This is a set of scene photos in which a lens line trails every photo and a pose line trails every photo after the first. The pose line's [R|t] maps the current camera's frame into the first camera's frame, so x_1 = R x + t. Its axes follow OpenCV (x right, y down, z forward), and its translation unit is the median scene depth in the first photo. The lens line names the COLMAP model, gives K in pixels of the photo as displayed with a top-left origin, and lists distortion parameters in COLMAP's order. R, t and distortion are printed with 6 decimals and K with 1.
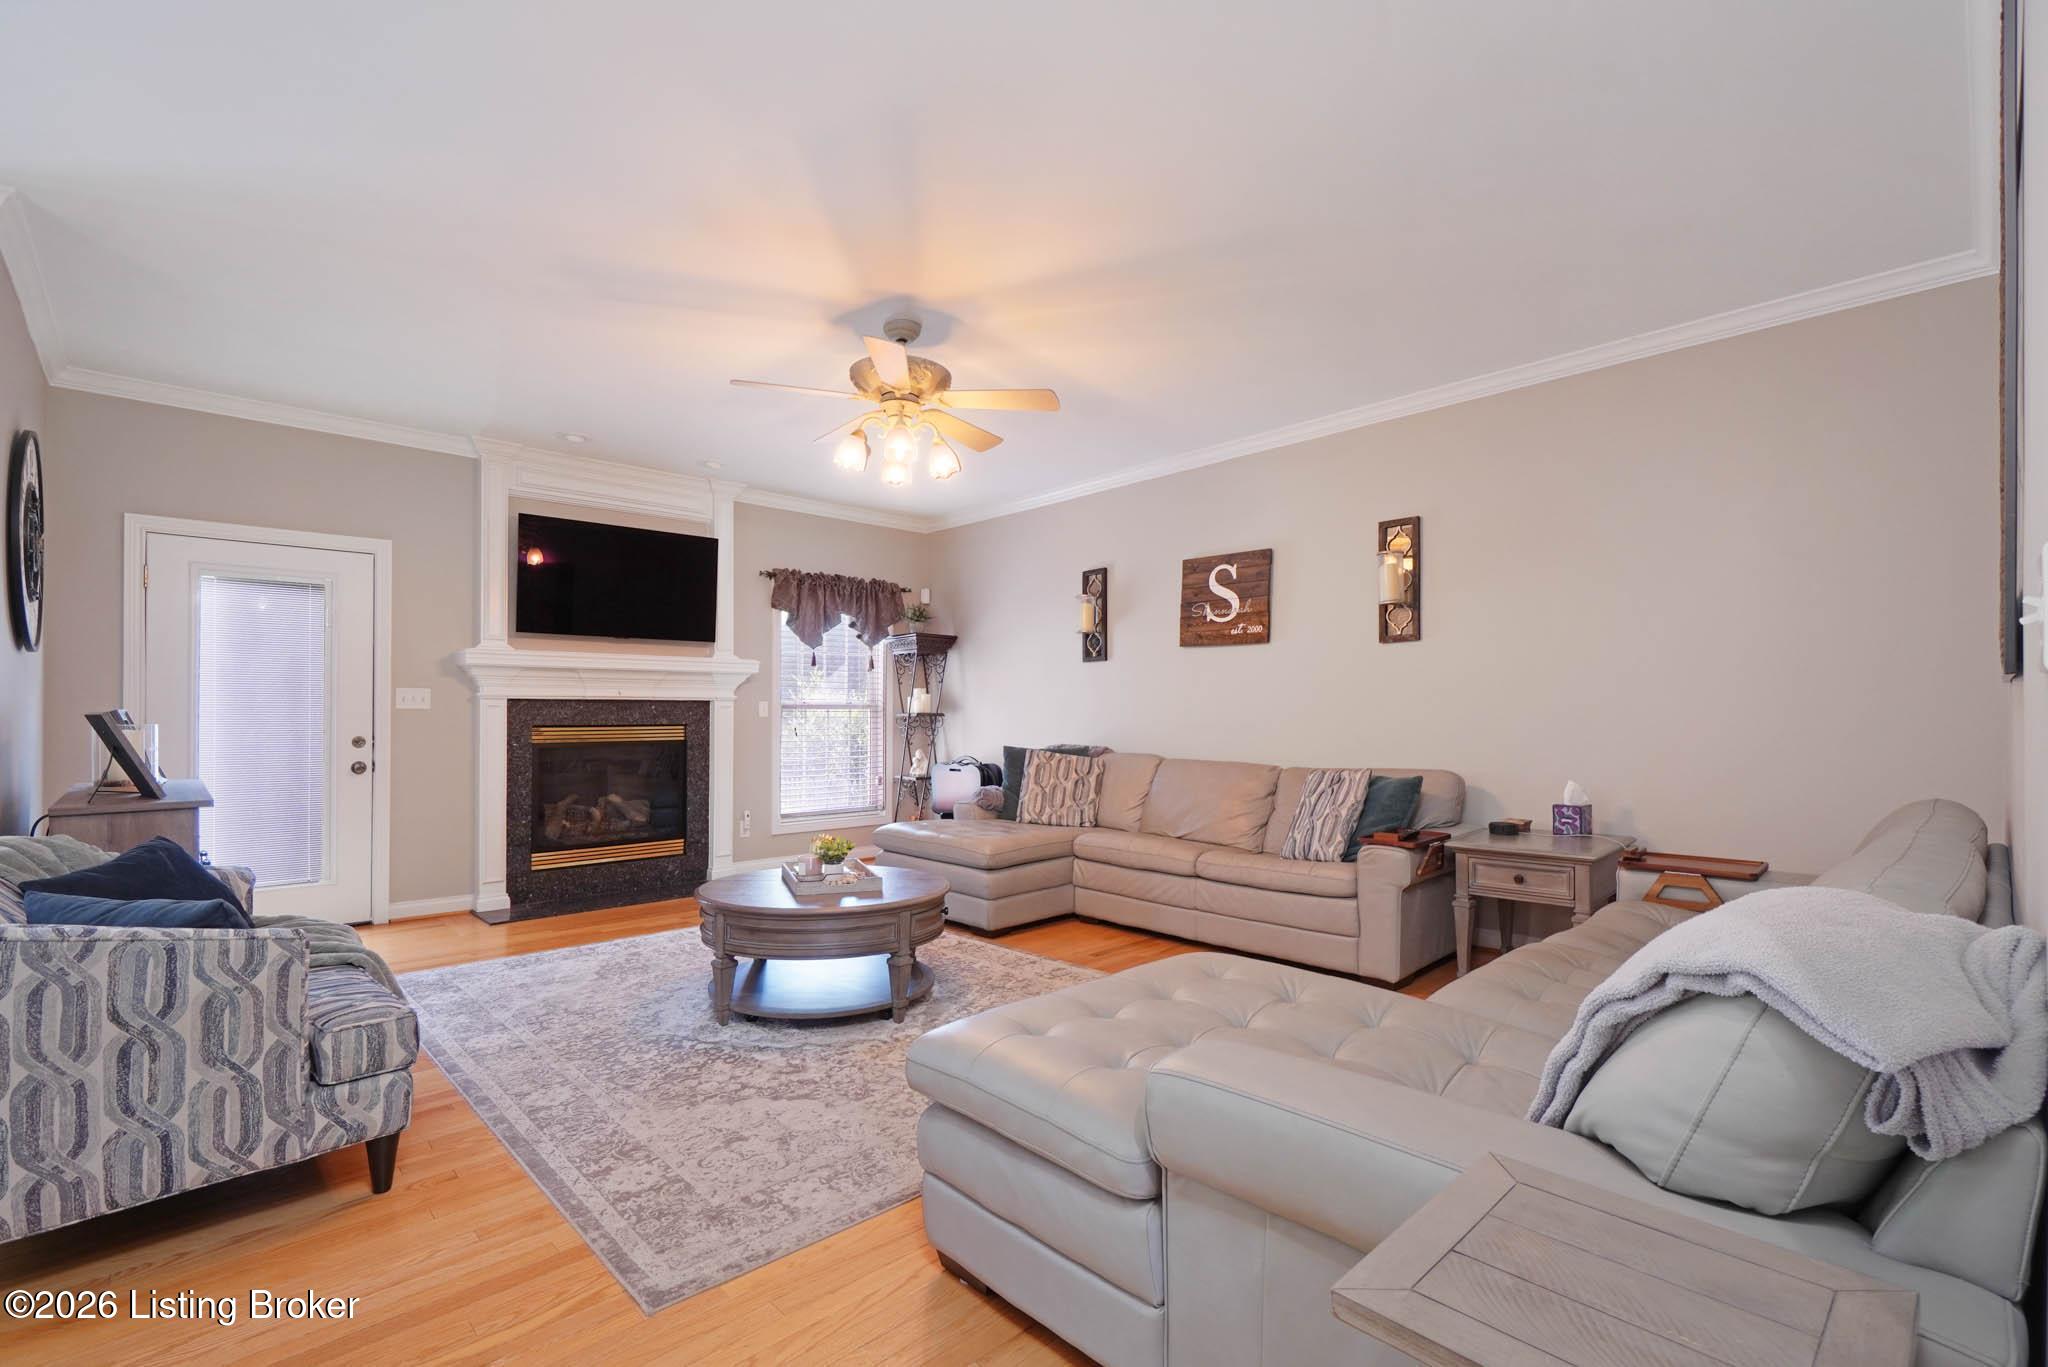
lens RADIAL K [[895.5, 0, 1055.4], [0, 895.5, 703.1], [0, 0, 1]] dist [0.000831, -0.000133]
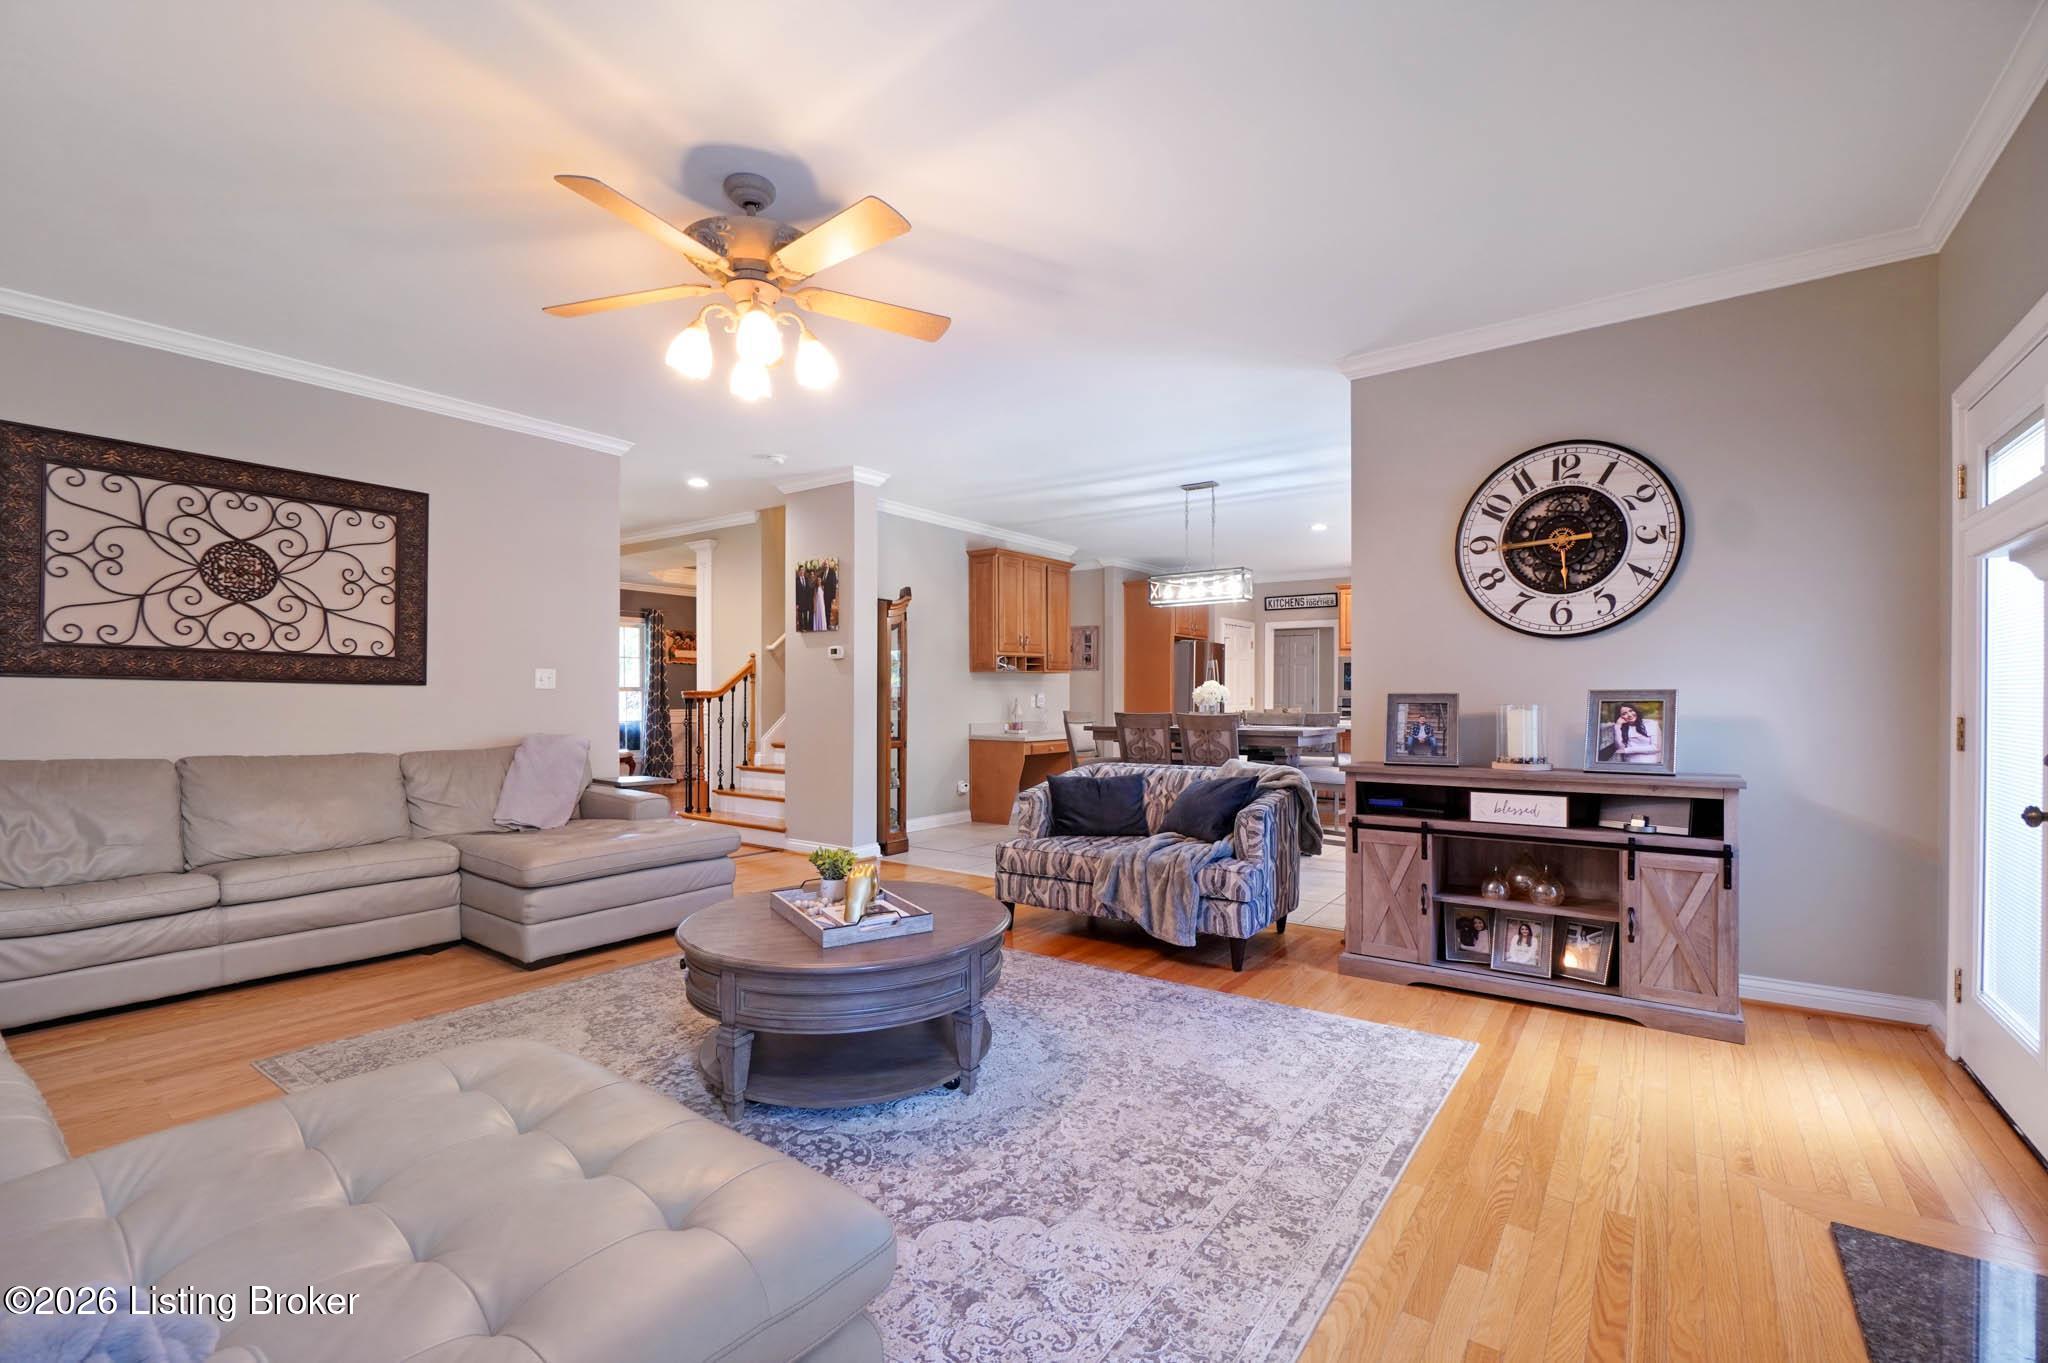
lens RADIAL K [[895.5, 0, 1055.4], [0, 895.5, 701.1], [0, 0, 1]] dist [0.000831, -0.000133]
pose [[-0.984184, 0.003766, -0.177110, -0.192240], [0.004546, 0.999982, -0.003999, 0.013015], [0.177091, -0.004741, -0.984183, 1.156939]]
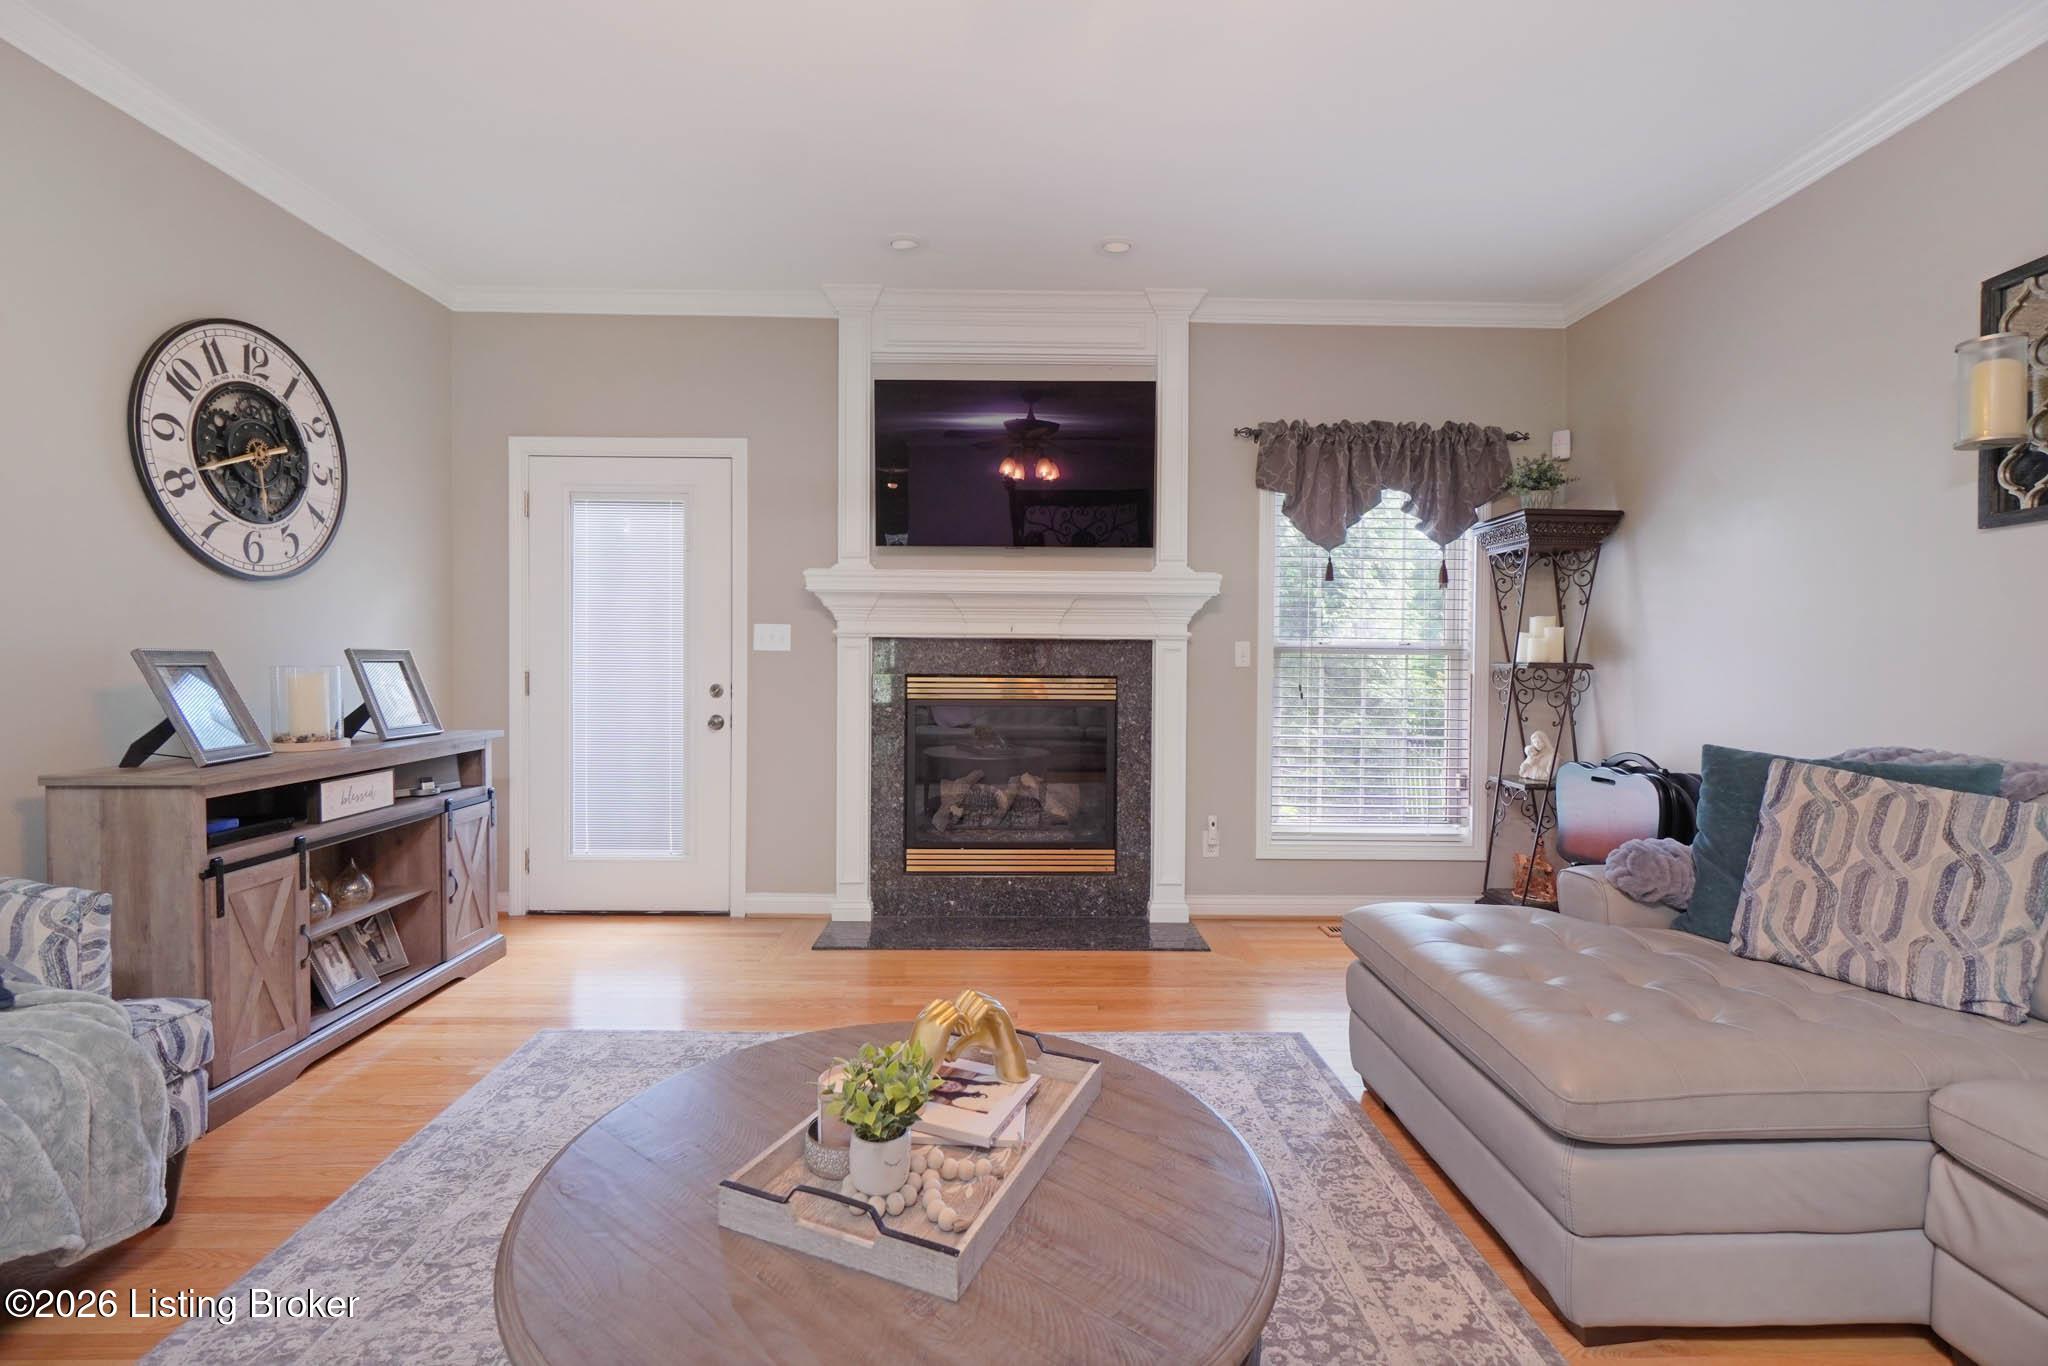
lens RADIAL K [[931.4, 0, 1028.8], [0, 931.4, 669.4], [0, 0, 1]] dist [-0.002537, -0.001549]
pose [[0.727507, 0.014986, -0.685937, 0.009171], [-0.001686, 0.999797, 0.020055, 0.005619], [0.686098, -0.013434, 0.727385, 0.500732]]
